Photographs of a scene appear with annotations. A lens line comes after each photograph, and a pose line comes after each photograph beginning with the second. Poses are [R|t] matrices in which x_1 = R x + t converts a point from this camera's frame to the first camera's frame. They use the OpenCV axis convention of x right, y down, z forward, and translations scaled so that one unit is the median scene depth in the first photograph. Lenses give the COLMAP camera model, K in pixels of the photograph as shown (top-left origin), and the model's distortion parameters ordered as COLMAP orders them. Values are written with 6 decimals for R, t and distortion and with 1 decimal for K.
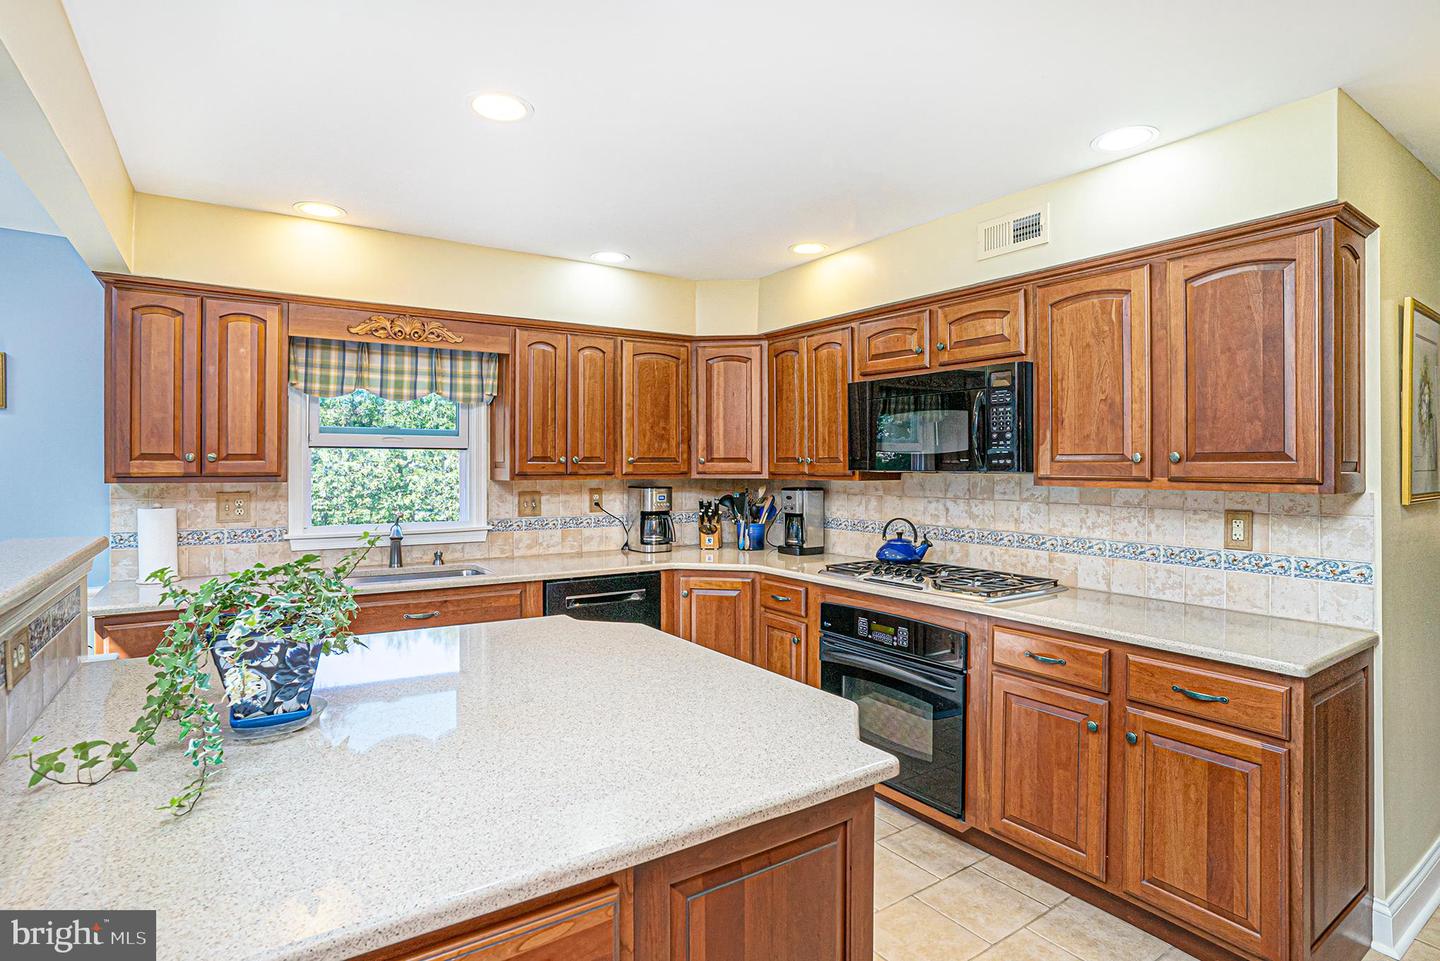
lens RADIAL K [[745.2, 0, 728.9], [0, 745.2, 457.9], [0, 0, 1]] dist [-0.055274, 0.044188]
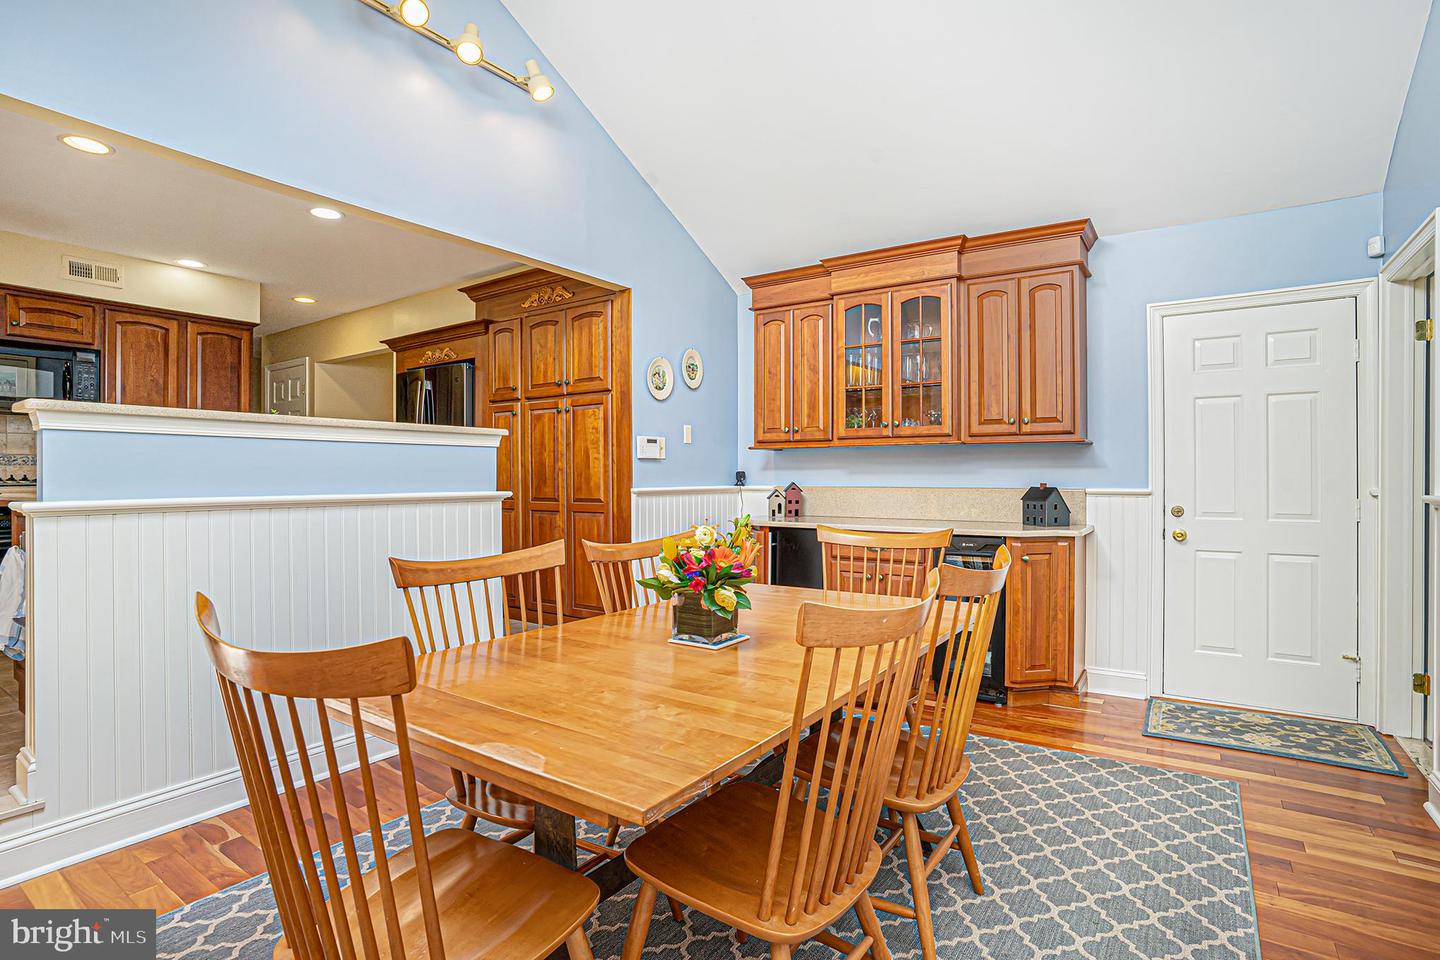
lens RADIAL K [[716.9, 0, 740.5], [0, 716.9, 472.3], [0, 0, 1]] dist [-0.029352, -0.000328]
pose [[-0.364632, 0.001900, 0.931150, -1.379825], [-0.004935, 0.999980, -0.003972, 0.127392], [-0.931139, -0.006044, -0.364615, 0.167127]]
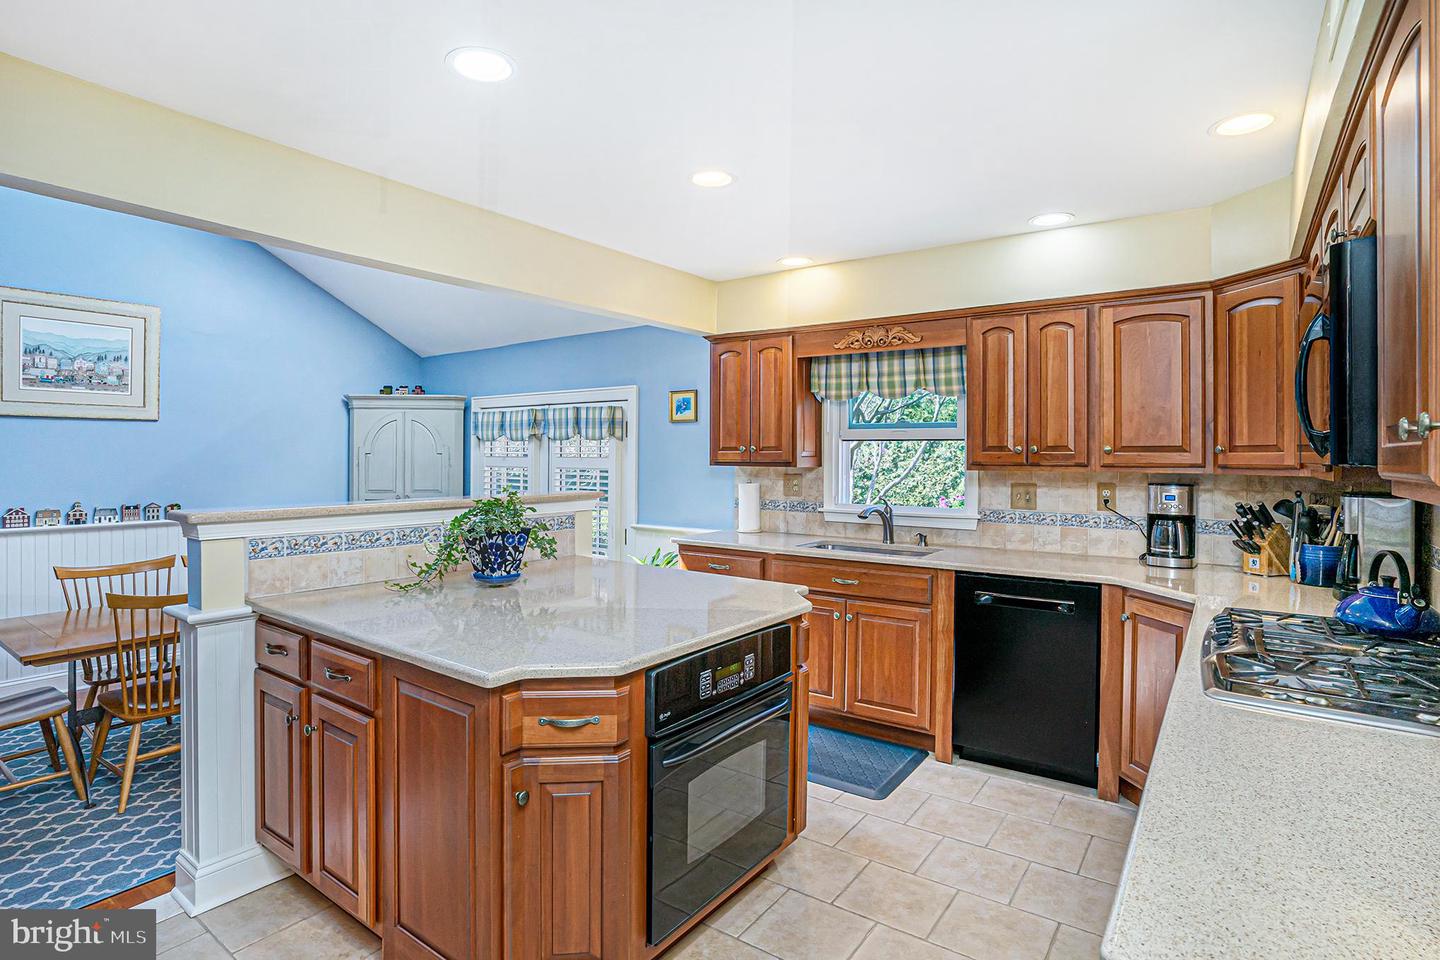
lens RADIAL K [[745.2, 0, 728.9], [0, 745.2, 457.4], [0, 0, 1]] dist [-0.055274, 0.044188]
pose [[0.365936, 0.001938, -0.930638, 0.570520], [0.002098, 0.999994, 0.002907, 0.010403], [0.930638, -0.003016, 0.365929, 0.361901]]
